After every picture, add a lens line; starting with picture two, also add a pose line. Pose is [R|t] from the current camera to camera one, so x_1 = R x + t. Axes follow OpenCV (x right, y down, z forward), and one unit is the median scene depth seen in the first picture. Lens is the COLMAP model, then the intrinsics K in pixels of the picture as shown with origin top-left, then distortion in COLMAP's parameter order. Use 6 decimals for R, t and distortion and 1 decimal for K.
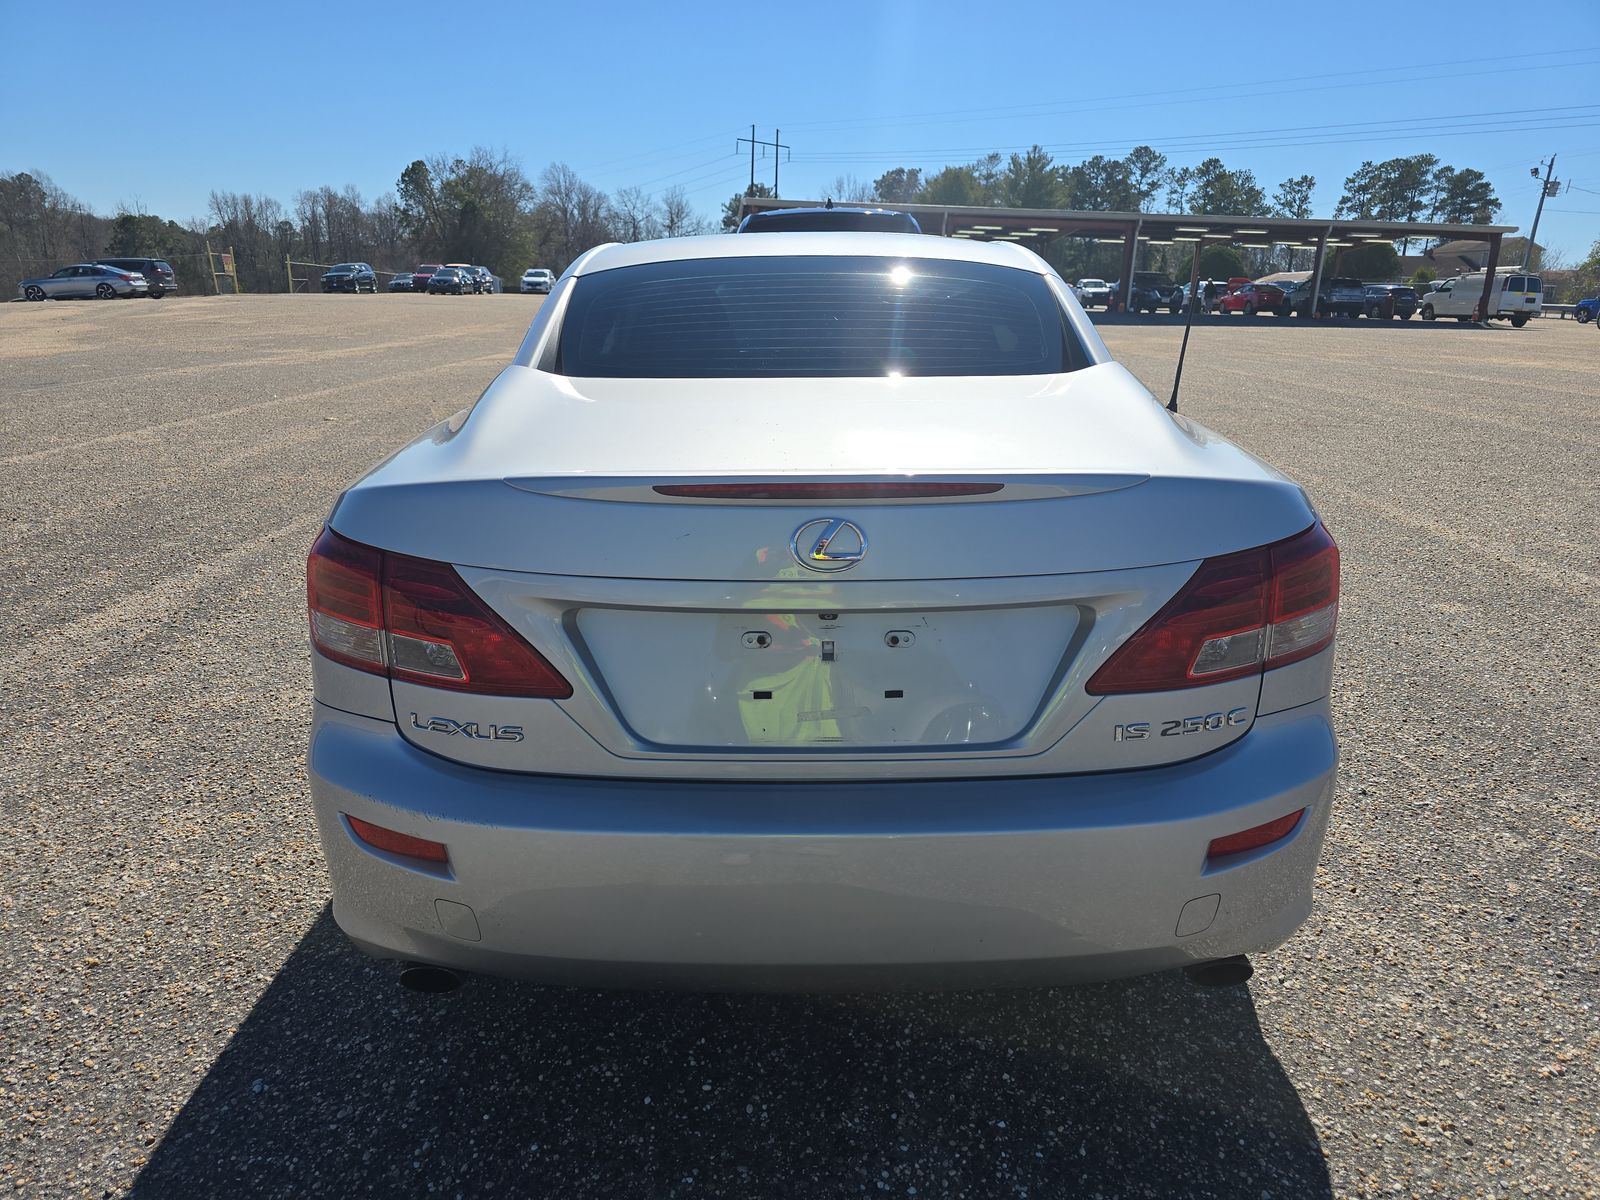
lens RADIAL K [[1110.8, 0, 809.4], [0, 1110.8, 589.9], [0, 0, 1]] dist [0.024941, -0.029082]
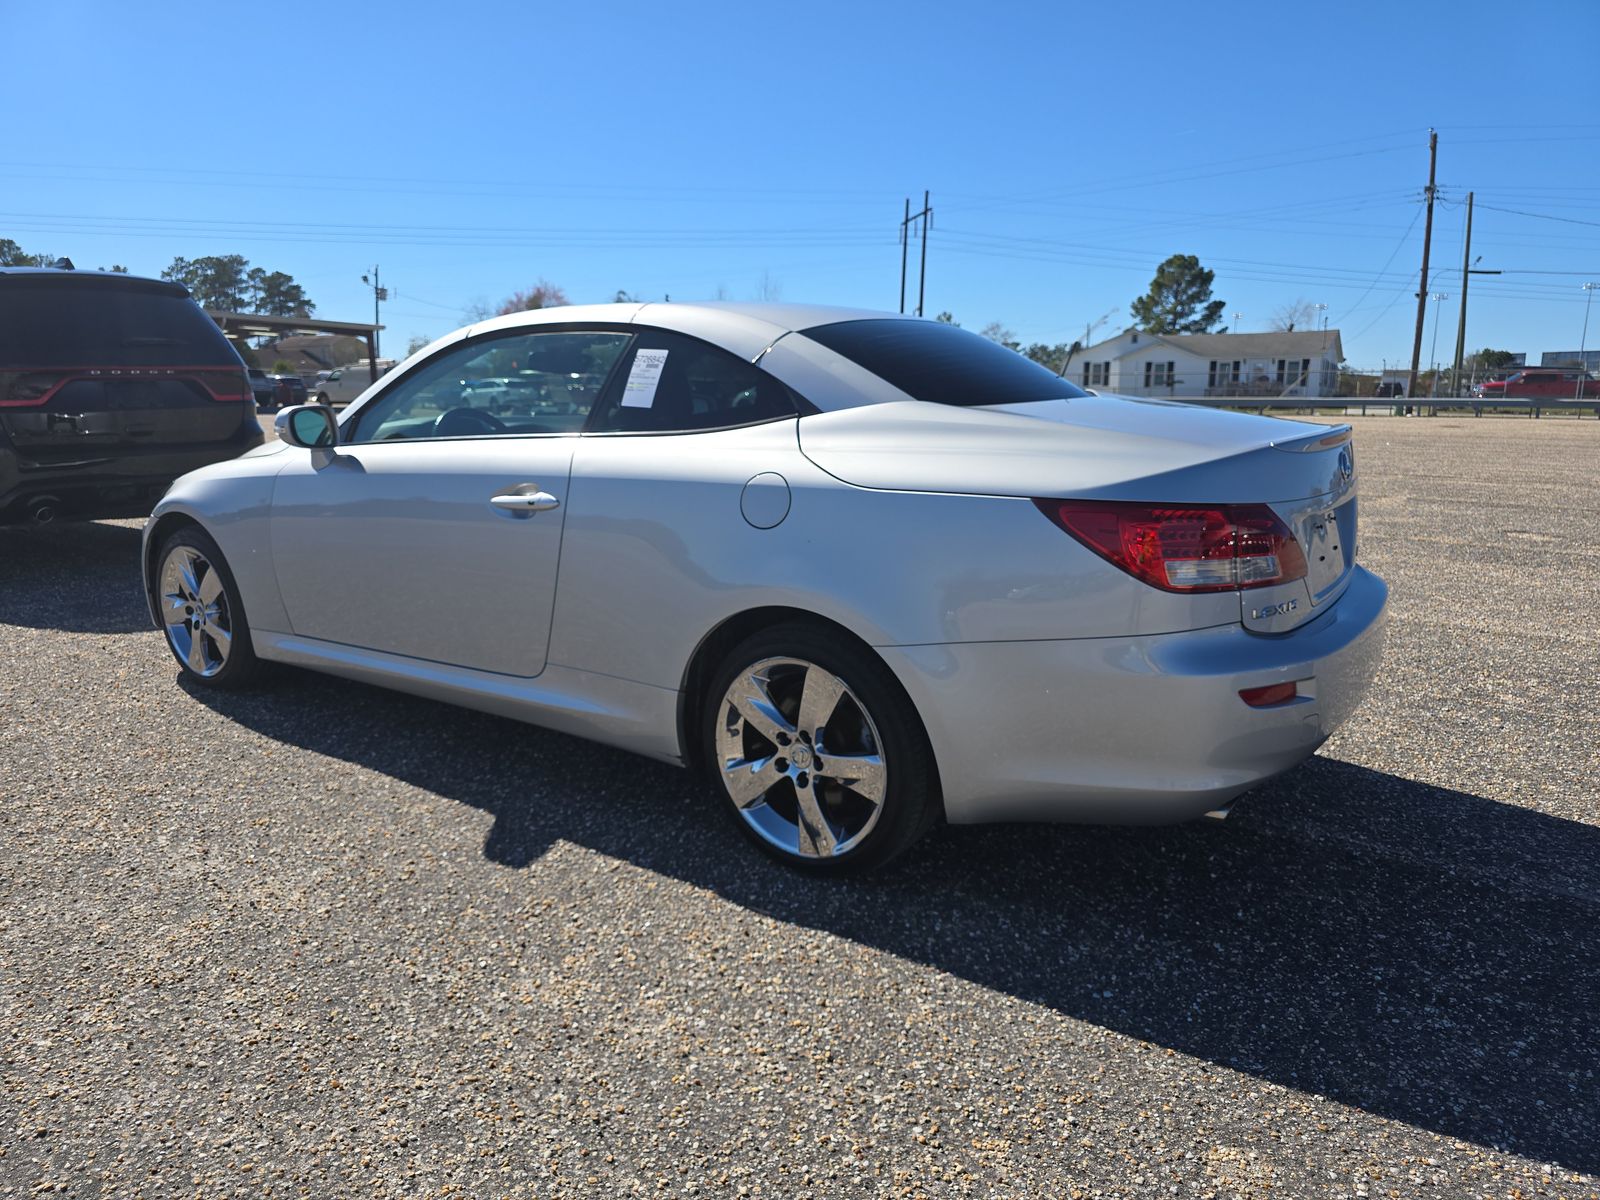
lens RADIAL K [[1110.8, 0, 790.2], [0, 1110.8, 596.9], [0, 0, 1]] dist [0.024941, -0.029082]
pose [[0.557971, -0.164417, 0.813410, -0.107796], [0.224203, 0.973593, 0.043000, -0.006072], [-0.799000, 0.158377, 0.580100, 0.035440]]
